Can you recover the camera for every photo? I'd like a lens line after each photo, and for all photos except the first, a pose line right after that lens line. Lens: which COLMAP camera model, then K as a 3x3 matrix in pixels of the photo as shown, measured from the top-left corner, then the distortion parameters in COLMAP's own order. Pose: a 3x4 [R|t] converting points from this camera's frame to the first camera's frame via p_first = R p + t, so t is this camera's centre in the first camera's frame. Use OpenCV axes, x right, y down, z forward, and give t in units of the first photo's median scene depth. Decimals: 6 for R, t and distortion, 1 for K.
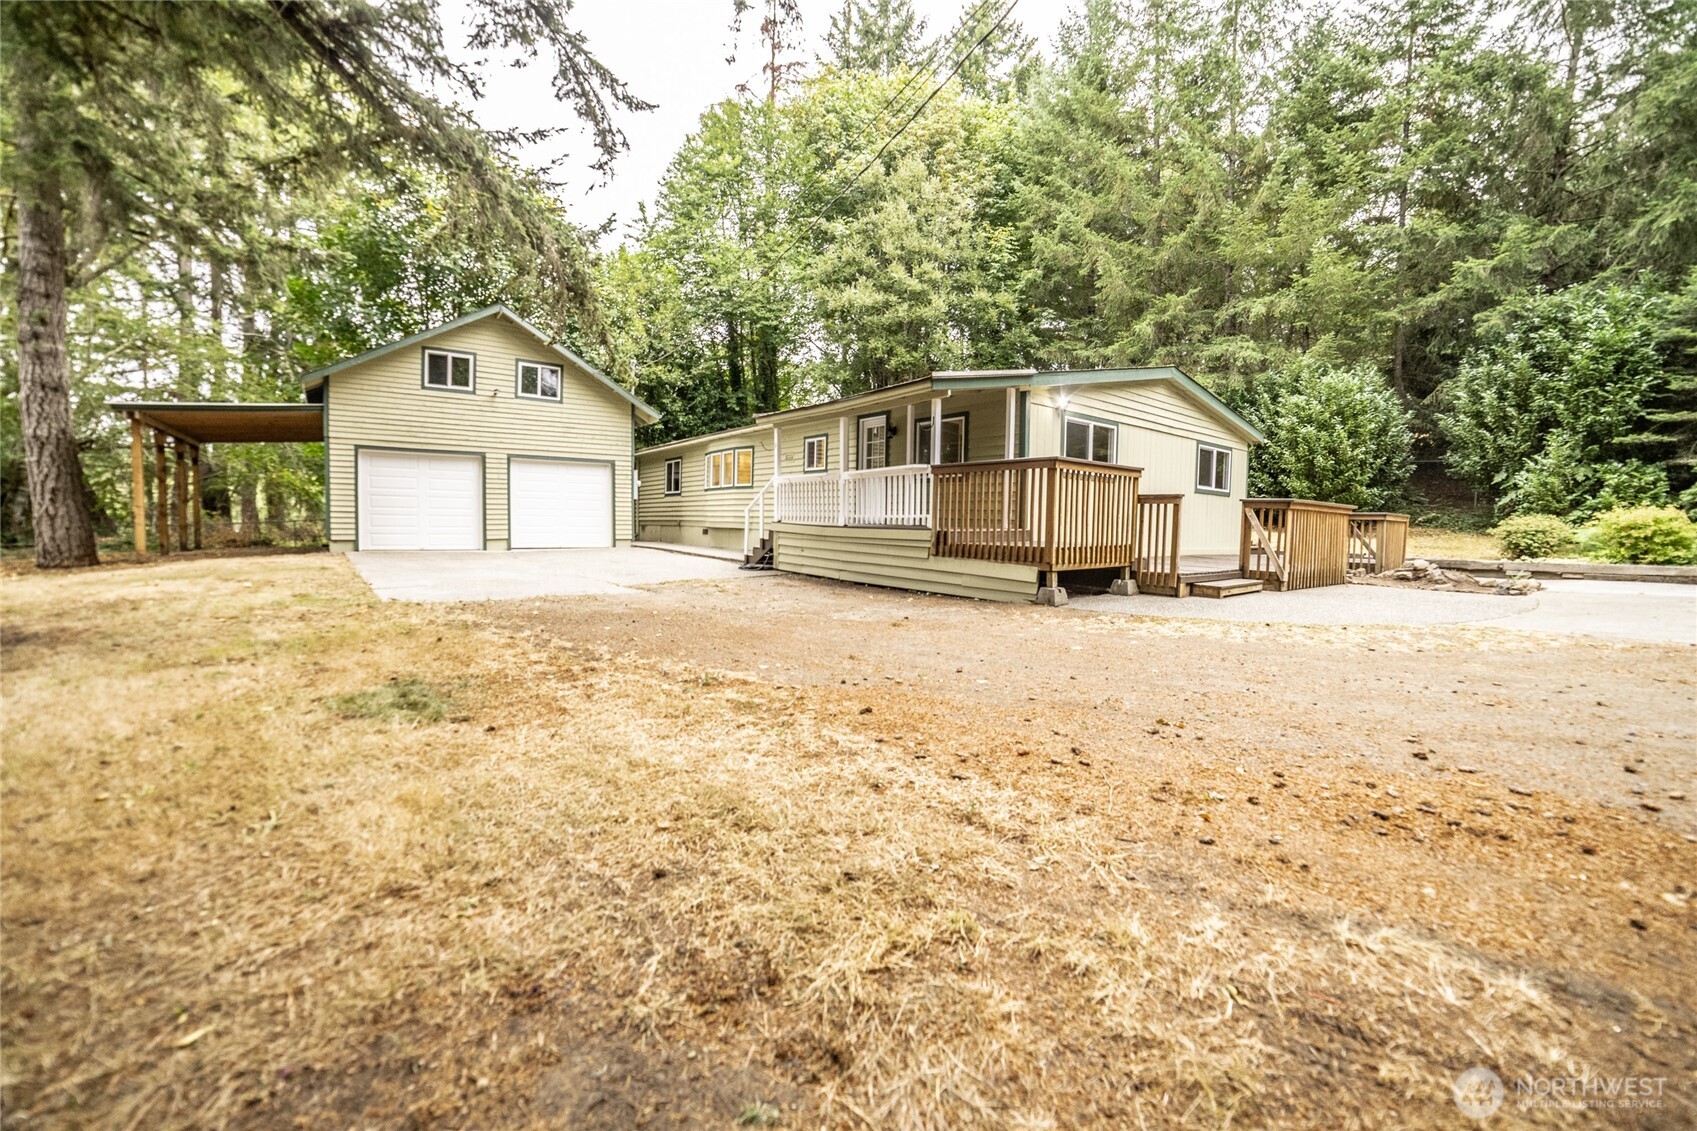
lens RADIAL K [[701.2, 0, 844.1], [0, 701.2, 566.5], [0, 0, 1]] dist [-0.104181, 0.037038]
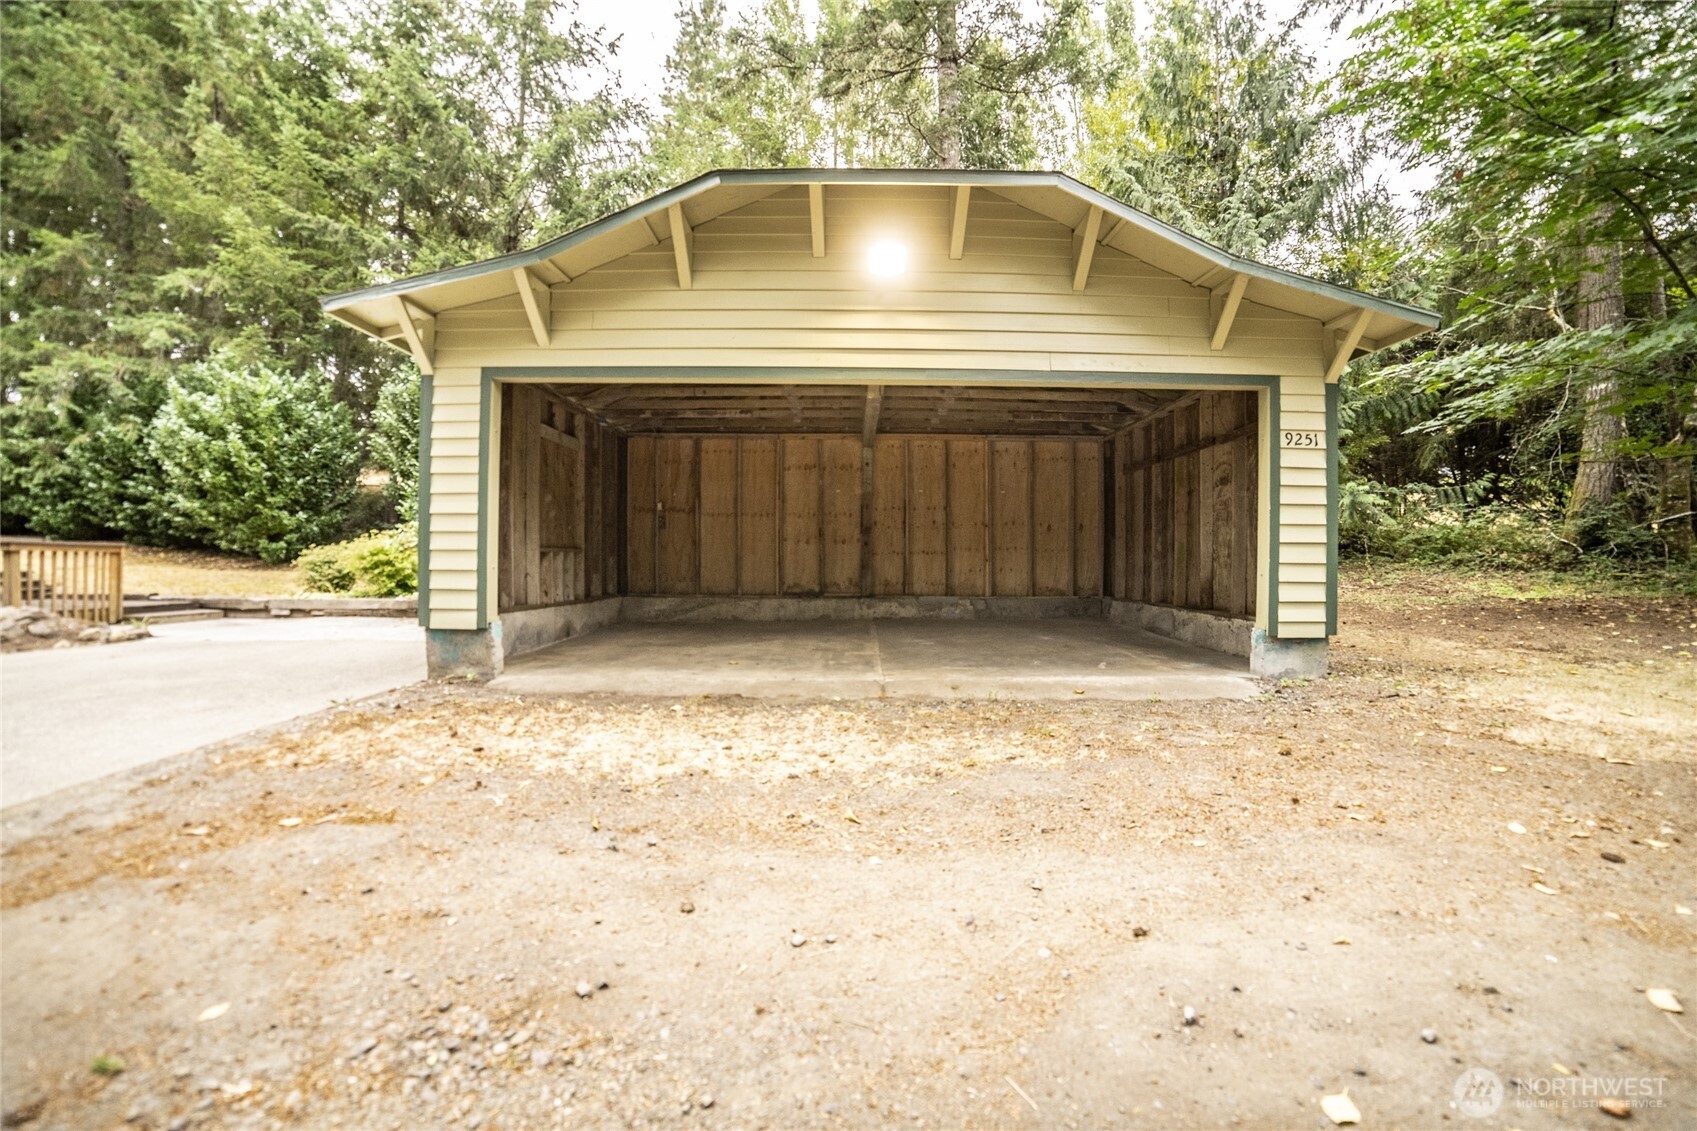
lens RADIAL K [[692.3, 0, 859.6], [0, 692.3, 564.9], [0, 0, 1]] dist [-0.084332, 0.027098]
pose [[0.599478, -0.017891, 0.800191, 0.583271], [0.052244, 0.998493, -0.016816, 0.002101], [-0.798685, 0.051886, 0.599509, -0.087253]]
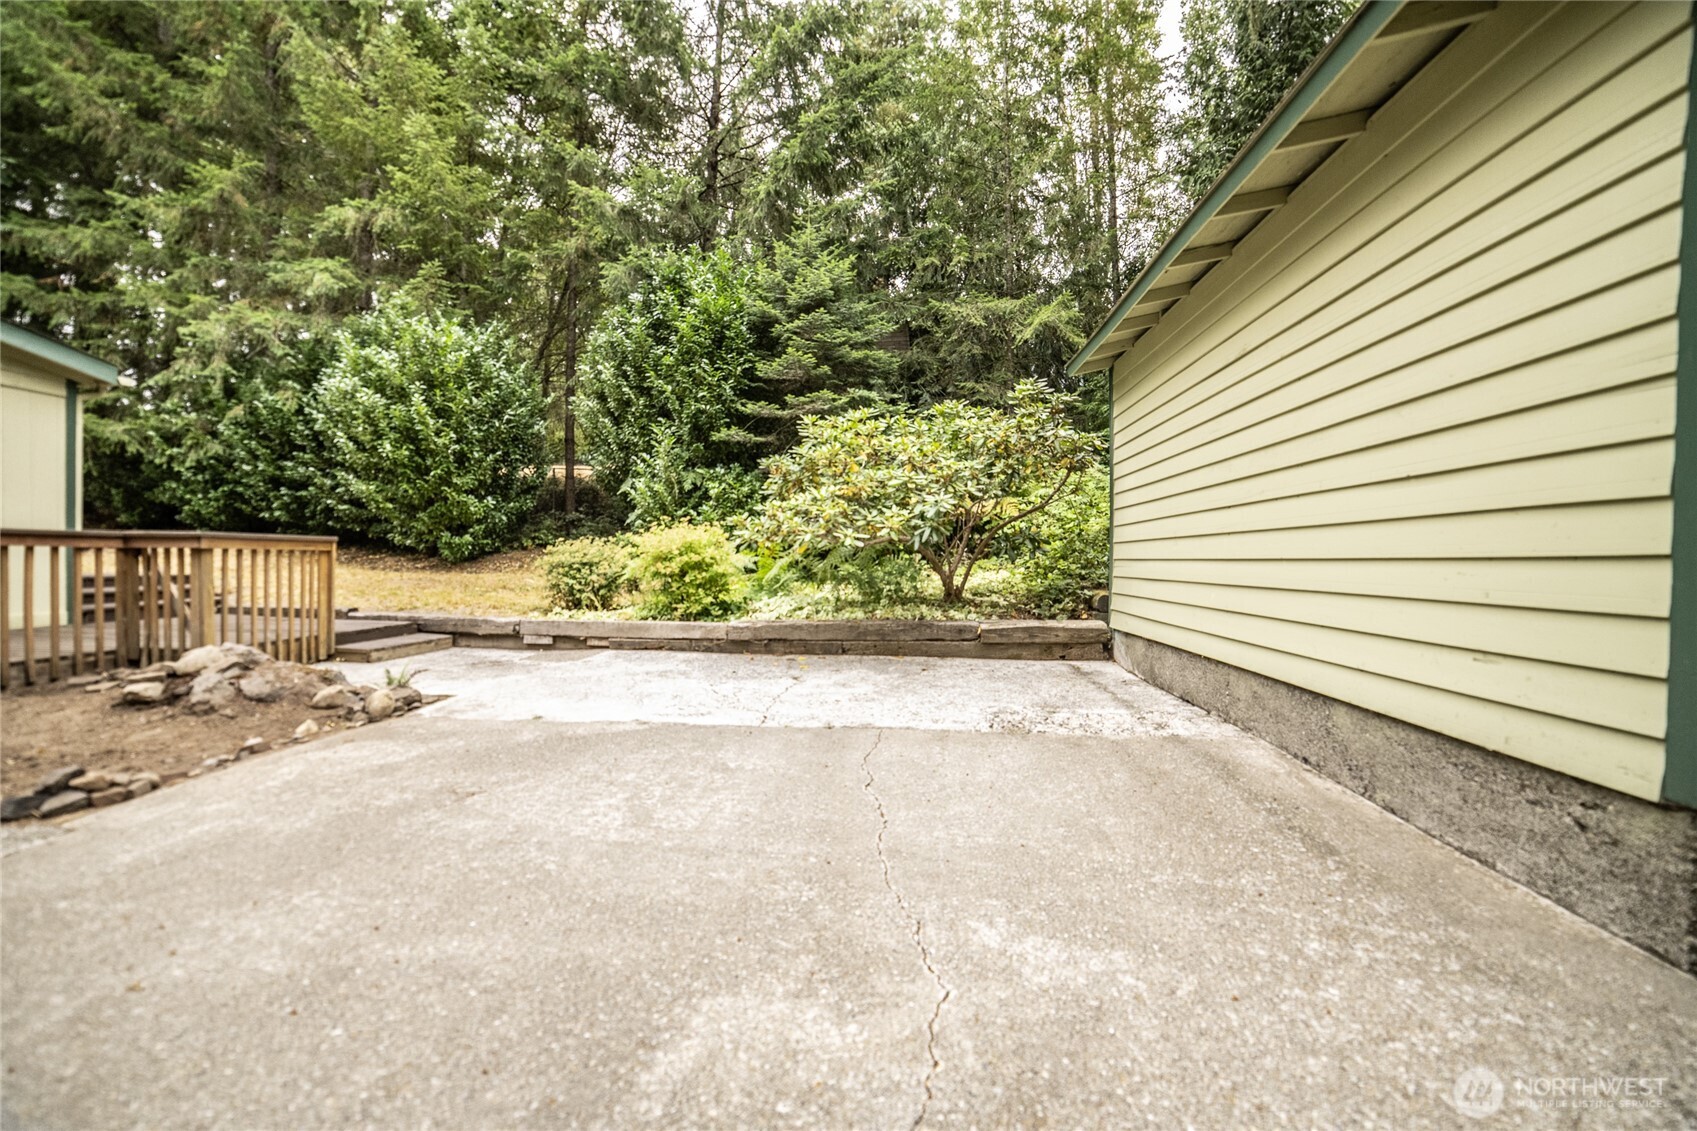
lens RADIAL K [[698.2, 0, 853.0], [0, 698.2, 563.7], [0, 0, 1]] dist [-0.100987, 0.036670]
pose [[0.666343, -0.021106, 0.745346, 0.565490], [0.048792, 0.998691, -0.015341, -0.024121], [-0.744047, 0.046589, 0.666501, 0.293375]]
